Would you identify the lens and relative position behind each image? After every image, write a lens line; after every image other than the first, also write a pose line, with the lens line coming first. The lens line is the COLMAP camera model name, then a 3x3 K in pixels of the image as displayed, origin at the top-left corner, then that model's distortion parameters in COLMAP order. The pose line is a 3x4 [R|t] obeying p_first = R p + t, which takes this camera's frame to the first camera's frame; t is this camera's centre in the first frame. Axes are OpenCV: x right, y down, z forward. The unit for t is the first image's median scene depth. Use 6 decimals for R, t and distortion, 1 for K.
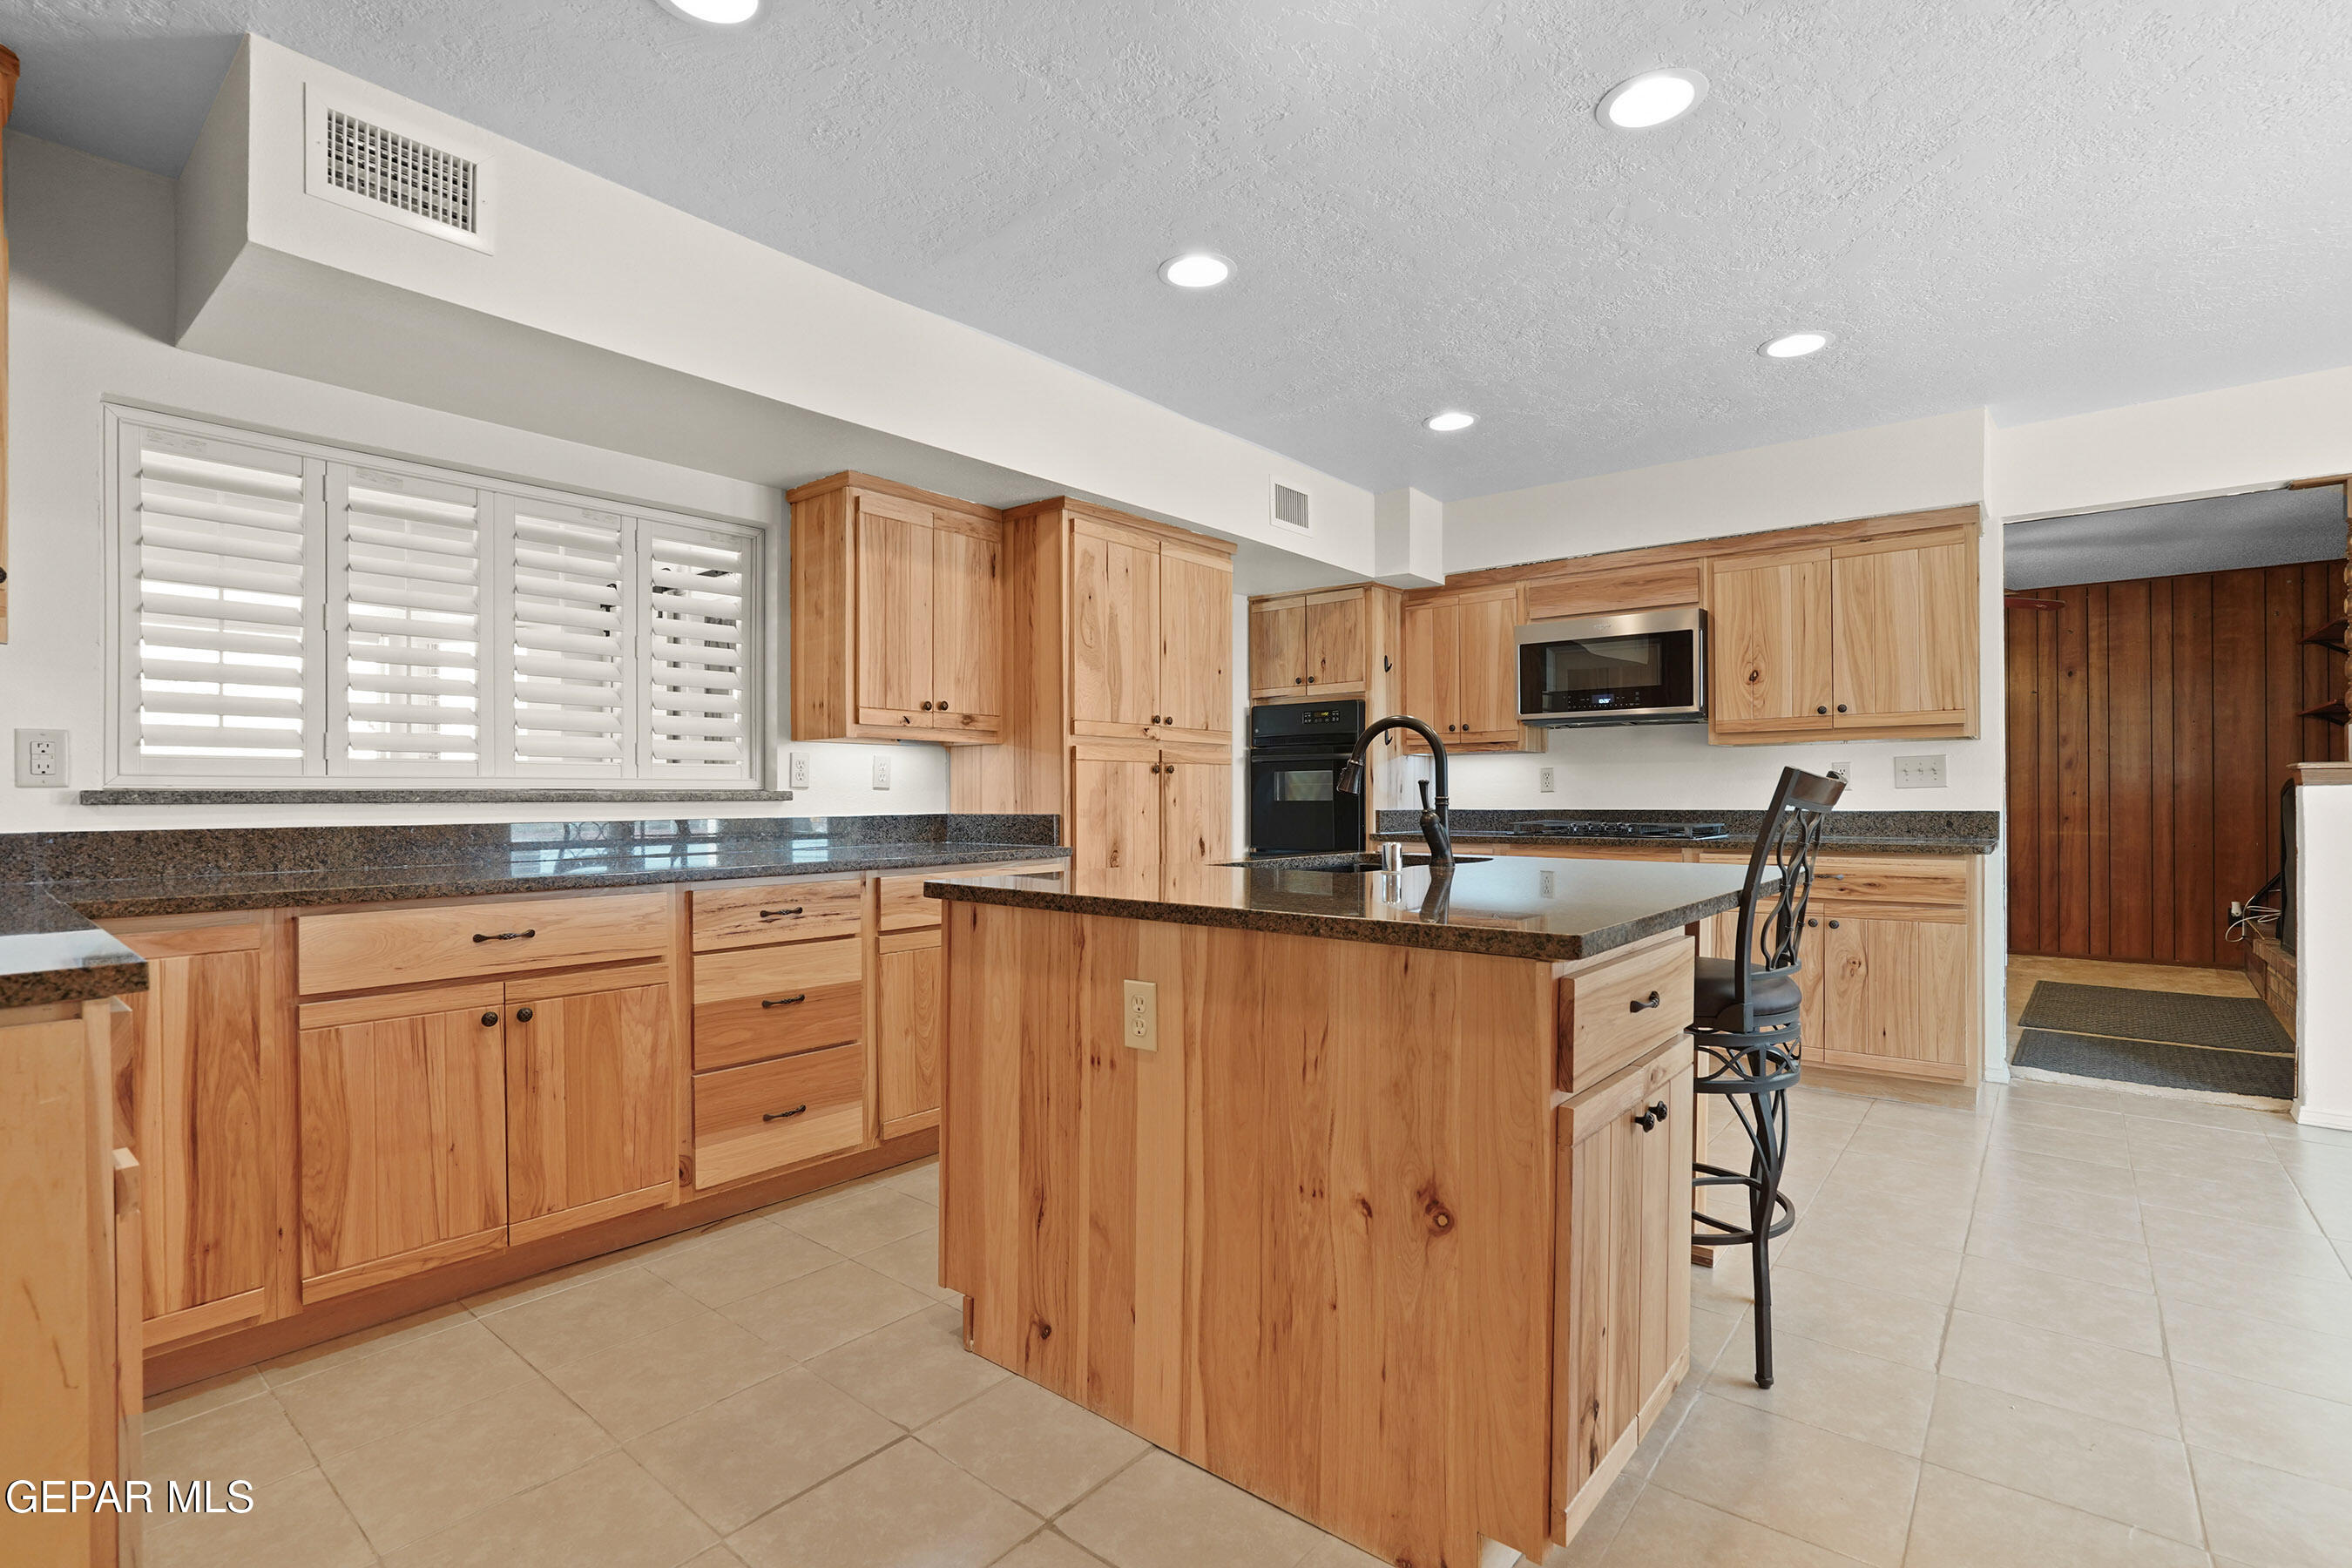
lens RADIAL K [[1102.2, 0, 1174.5], [0, 1102.2, 788.0], [0, 0, 1]] dist [-0.053790, 0.018773]
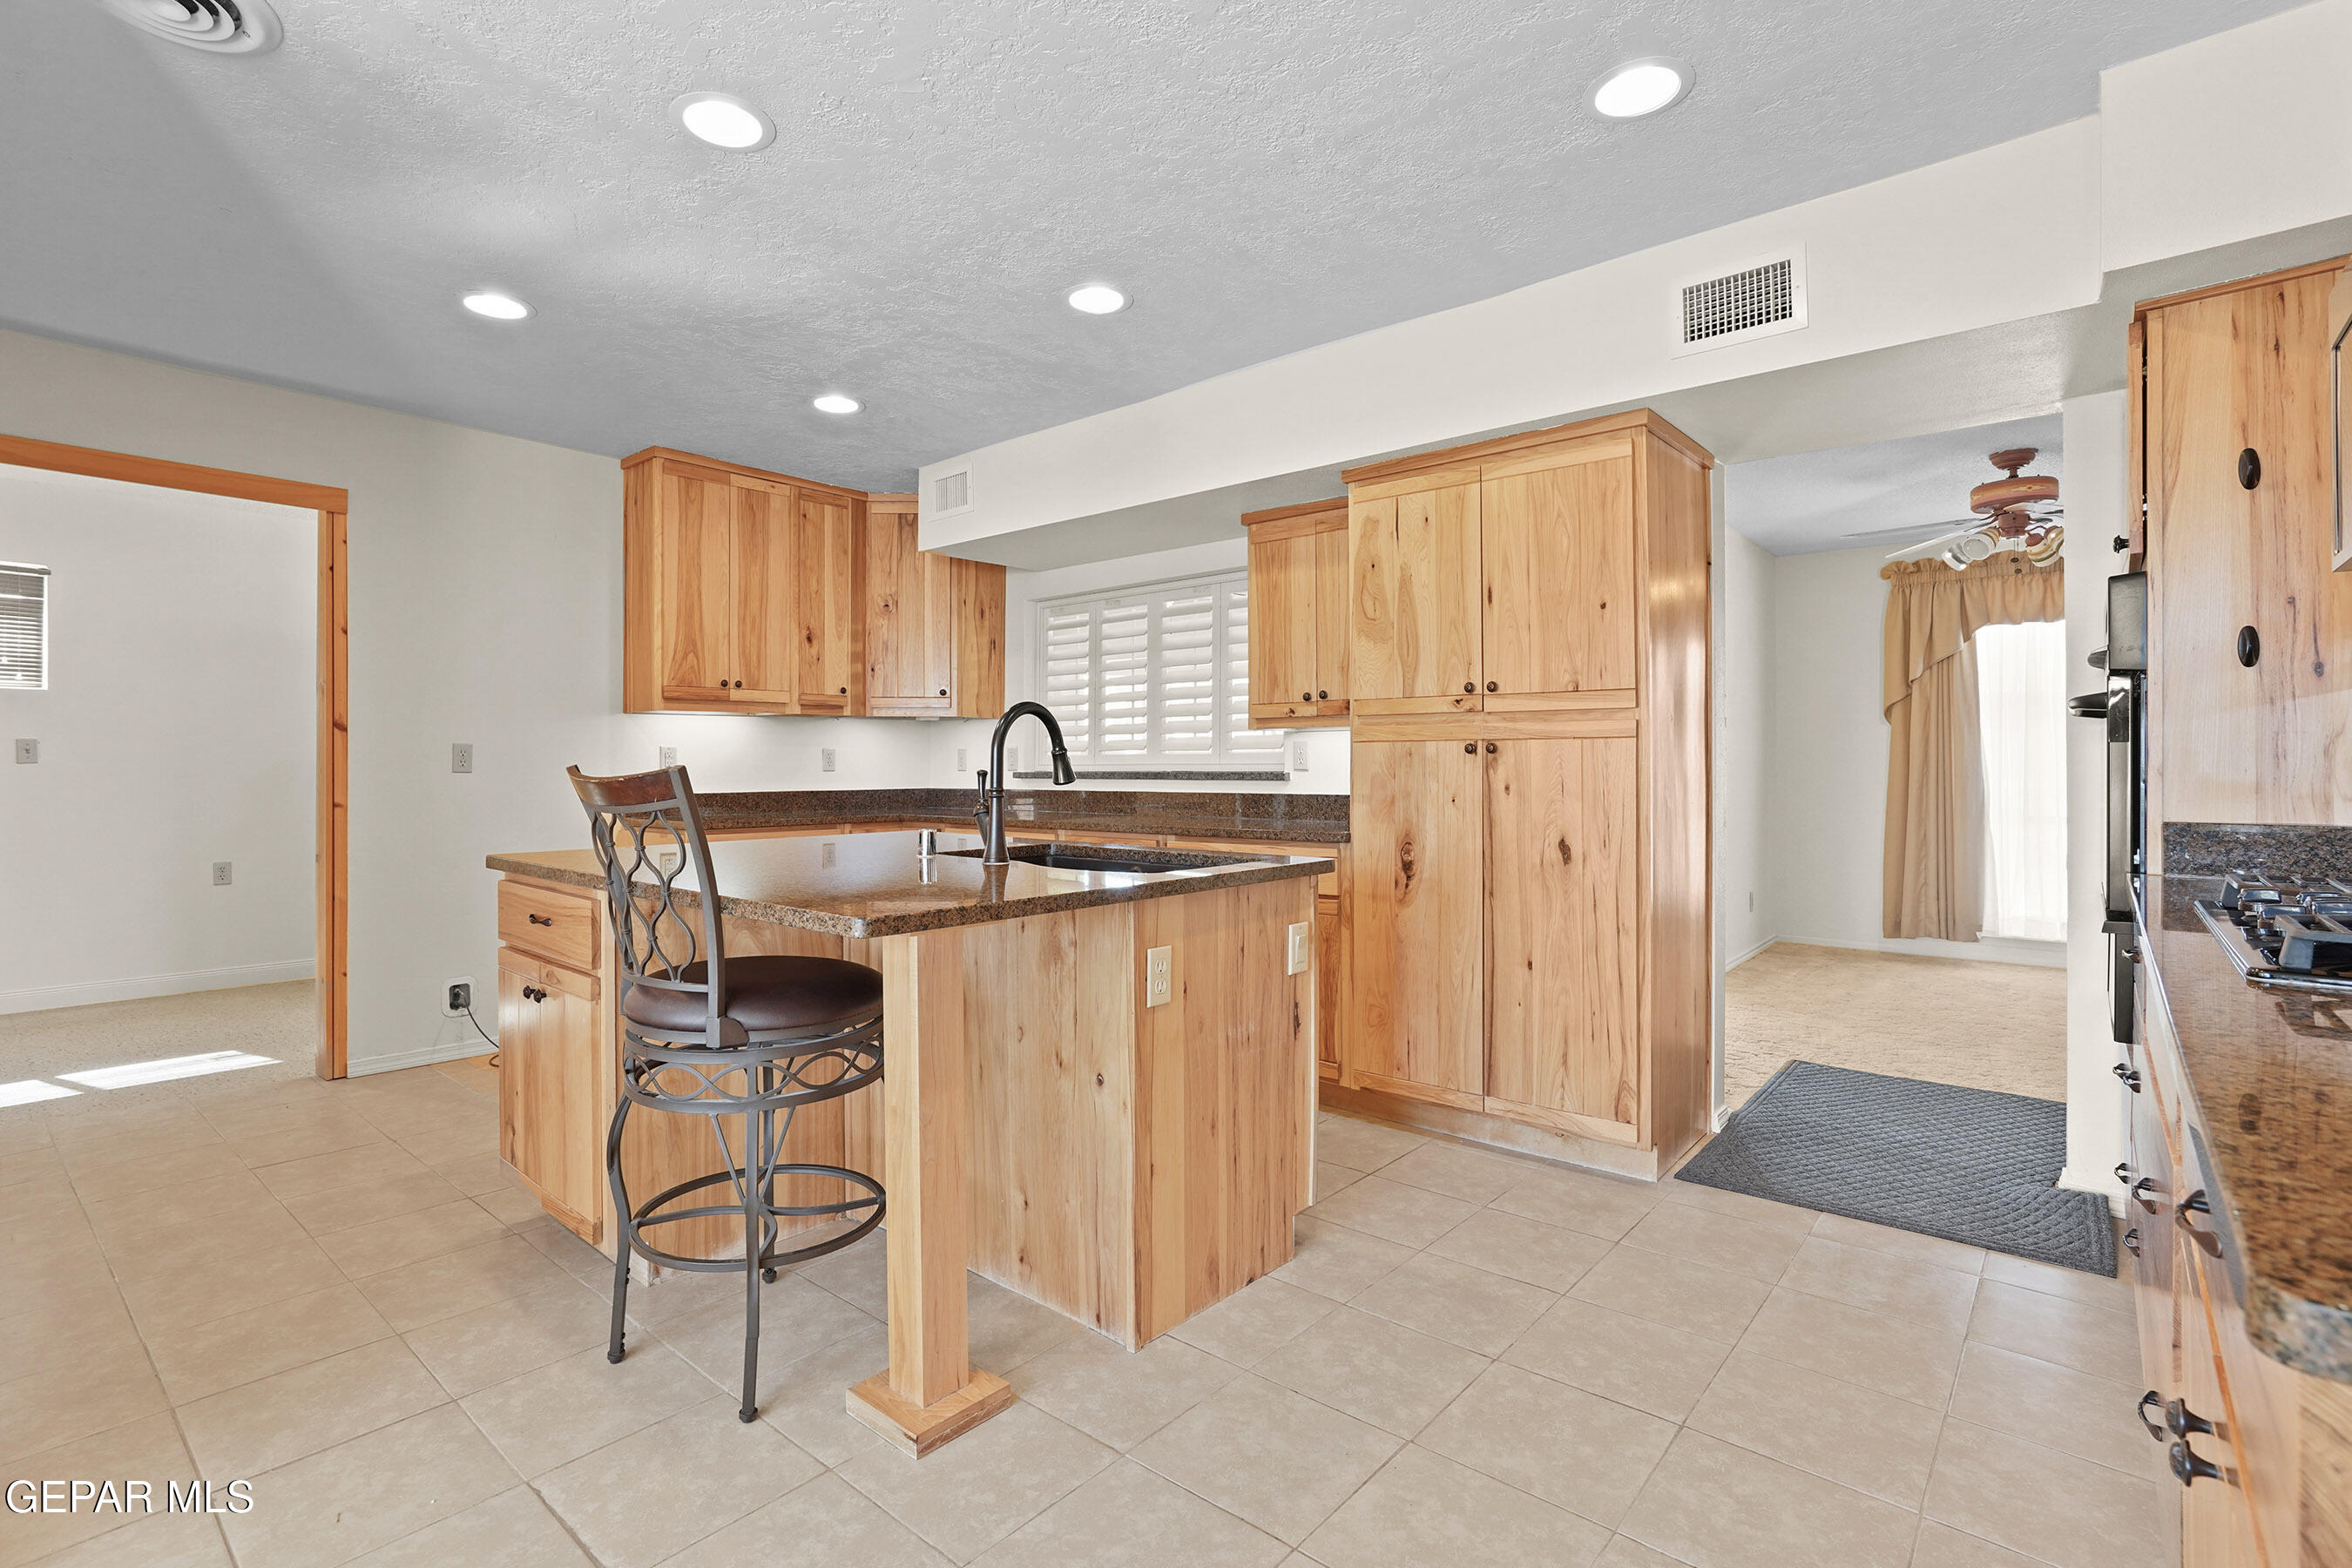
lens RADIAL K [[1102.2, 0, 1174.5], [0, 1102.2, 788.0], [0, 0, 1]] dist [-0.053790, 0.018773]
pose [[-0.014294, 0.020316, -0.999691, 0.849402], [0.005675, 0.999779, 0.020237, -0.006251], [0.999882, -0.005384, -0.014406, 0.840772]]
